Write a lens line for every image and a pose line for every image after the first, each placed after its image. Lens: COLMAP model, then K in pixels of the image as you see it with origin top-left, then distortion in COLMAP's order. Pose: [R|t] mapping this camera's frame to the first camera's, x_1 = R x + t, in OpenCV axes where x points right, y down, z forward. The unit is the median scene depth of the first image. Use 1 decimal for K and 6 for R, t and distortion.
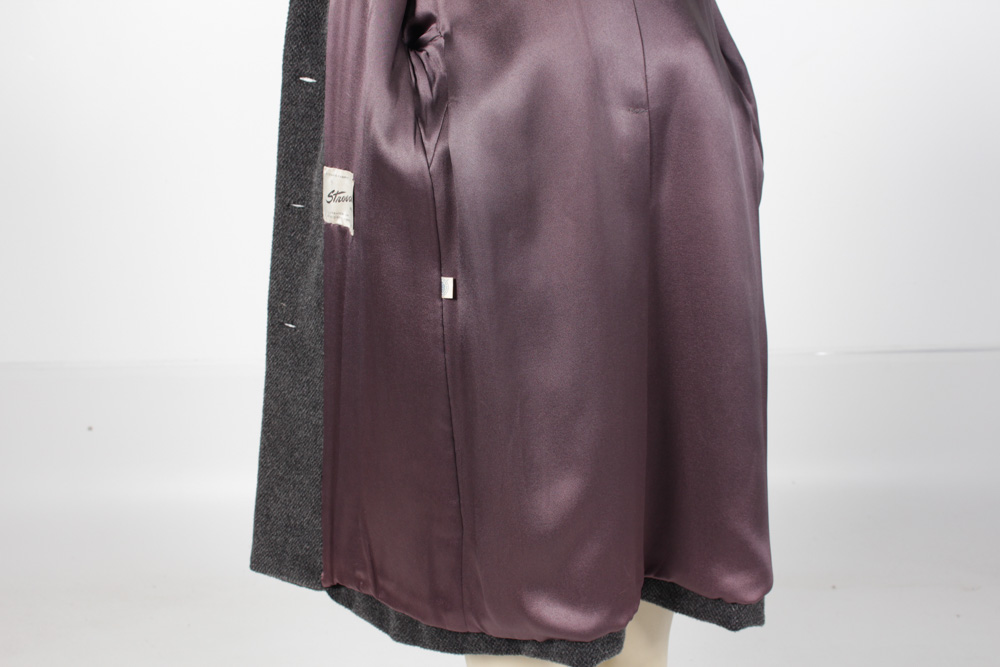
lens RADIAL K [[855.9, 0, 500.4], [0, 855.9, 331.9], [0, 0, 1]] dist [-0.008881, -0.006755]
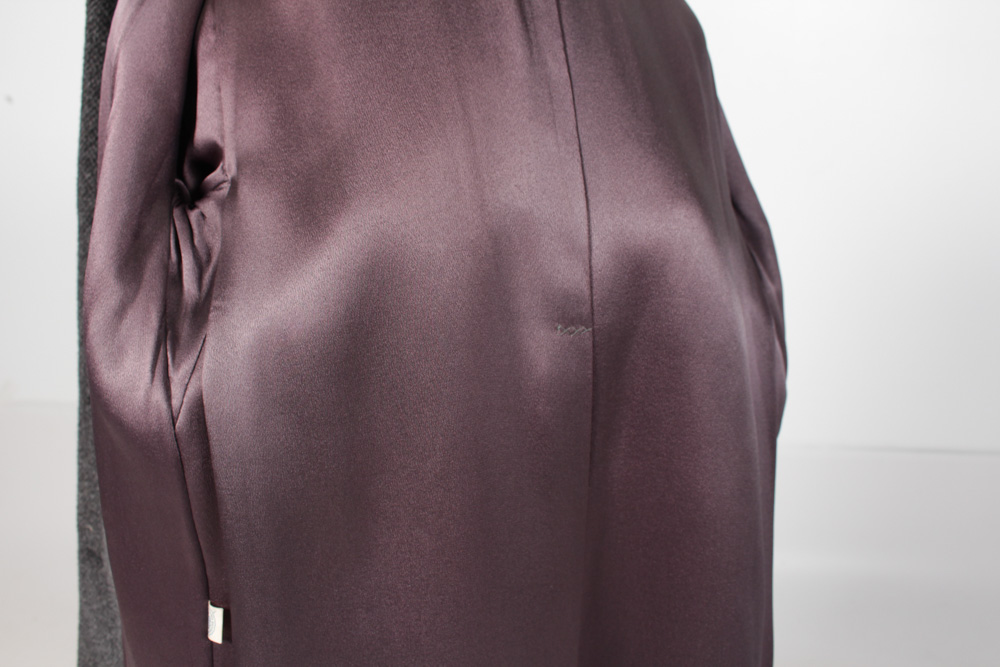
lens RADIAL K [[605.2, 0, 500.4], [0, 605.2, 332.0], [0, 0, 1]] dist [-0.002443, 0.001568]
pose [[0.994014, 0.064041, -0.088520, 0.149598], [-0.064417, 0.997922, -0.001397, -0.254087], [0.088246, 0.007090, 0.996073, 0.607011]]
